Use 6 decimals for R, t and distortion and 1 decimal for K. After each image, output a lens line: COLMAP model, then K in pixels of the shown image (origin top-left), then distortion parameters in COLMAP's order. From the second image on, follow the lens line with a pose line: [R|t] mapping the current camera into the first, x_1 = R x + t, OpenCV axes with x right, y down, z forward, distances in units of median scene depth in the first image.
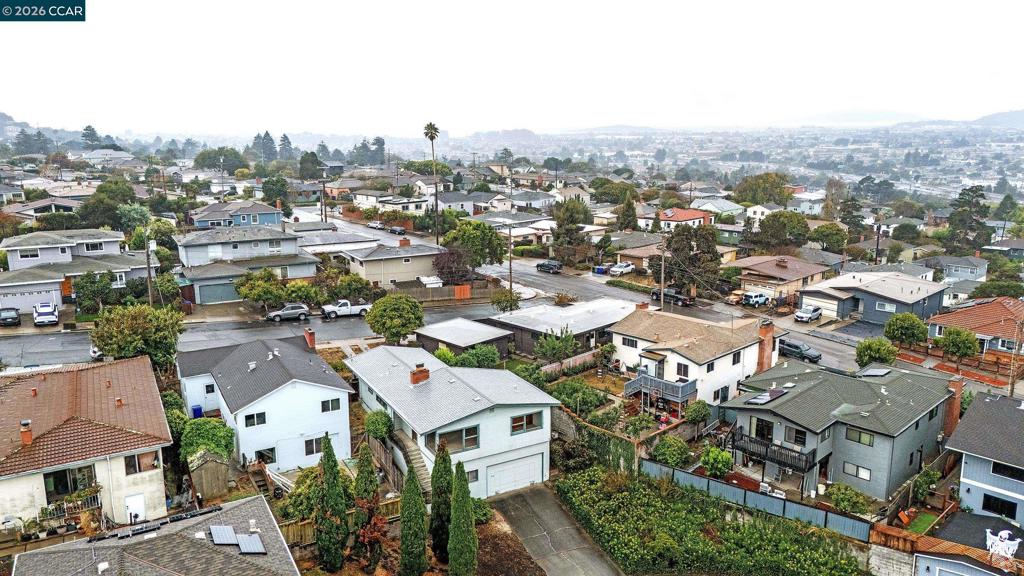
lens RADIAL K [[749.5, 0, 513.6], [0, 749.5, 282.6], [0, 0, 1]] dist [0.143934, -0.108002]
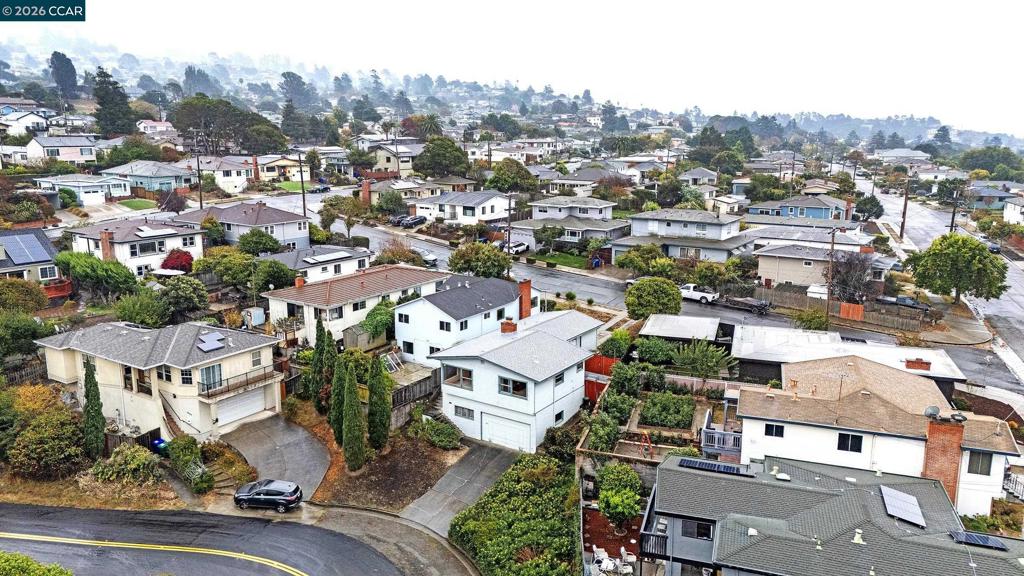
lens RADIAL K [[749.5, 0, 513.6], [0, 749.5, 282.6], [0, 0, 1]] dist [0.143934, -0.108002]
pose [[0.458956, 0.188495, -0.868233, 0.877842], [-0.192444, 0.975126, 0.109974, -0.071553], [0.867367, 0.116613, 0.483815, 0.458386]]
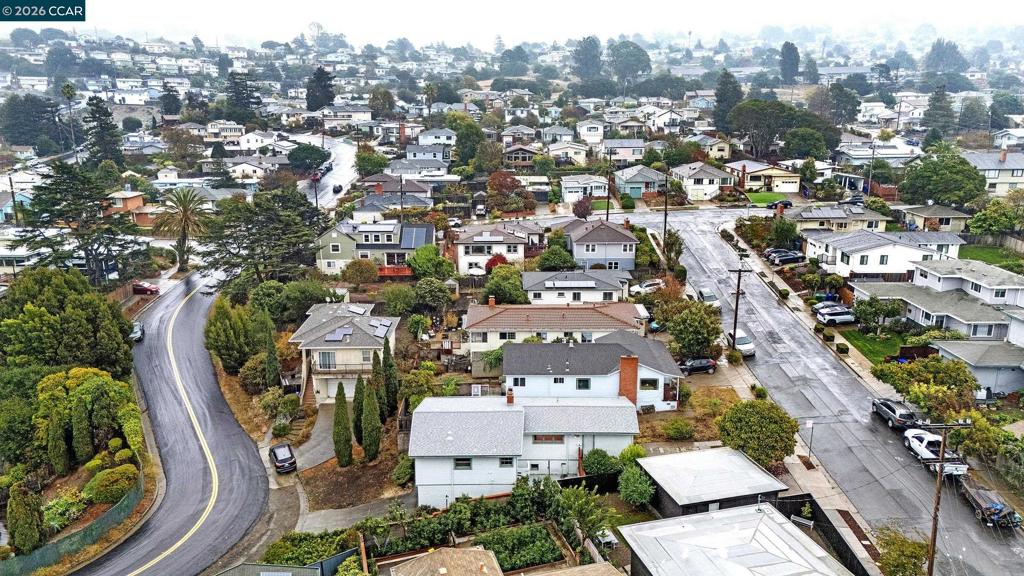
lens RADIAL K [[749.5, 0, 513.6], [0, 749.5, 282.6], [0, 0, 1]] dist [0.143934, -0.108002]
pose [[-0.475056, 0.223110, -0.851201, 0.807336], [-0.182246, 0.921404, 0.343222, -0.430206], [0.860876, 0.318178, -0.397057, 1.433240]]
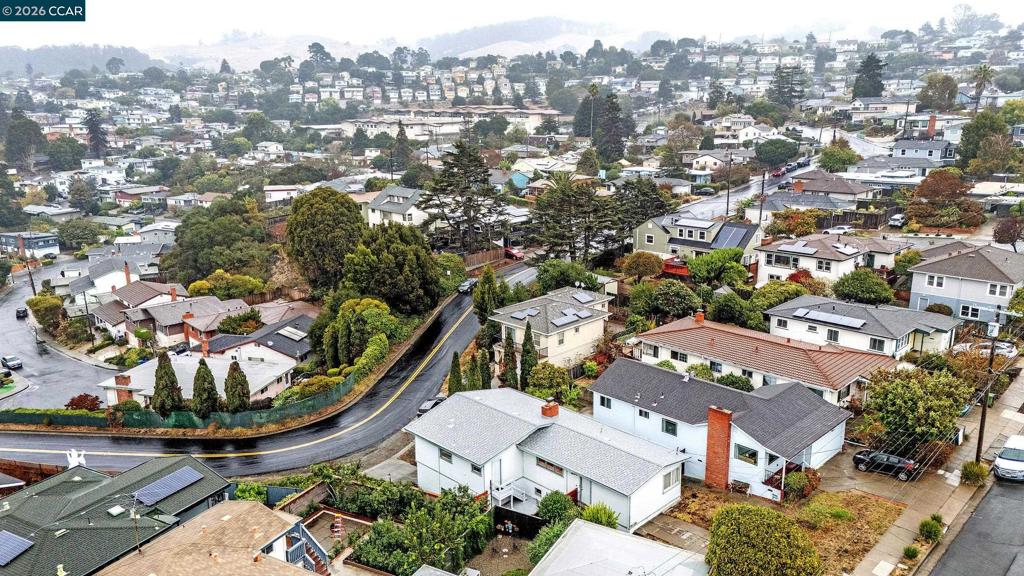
lens RADIAL K [[749.5, 0, 513.6], [0, 749.5, 282.6], [0, 0, 1]] dist [0.143934, -0.108002]
pose [[-0.959590, 0.084849, -0.268306, 0.176000], [-0.042253, 0.899206, 0.435480, -0.469579], [0.278212, 0.429219, -0.859284, 1.816423]]
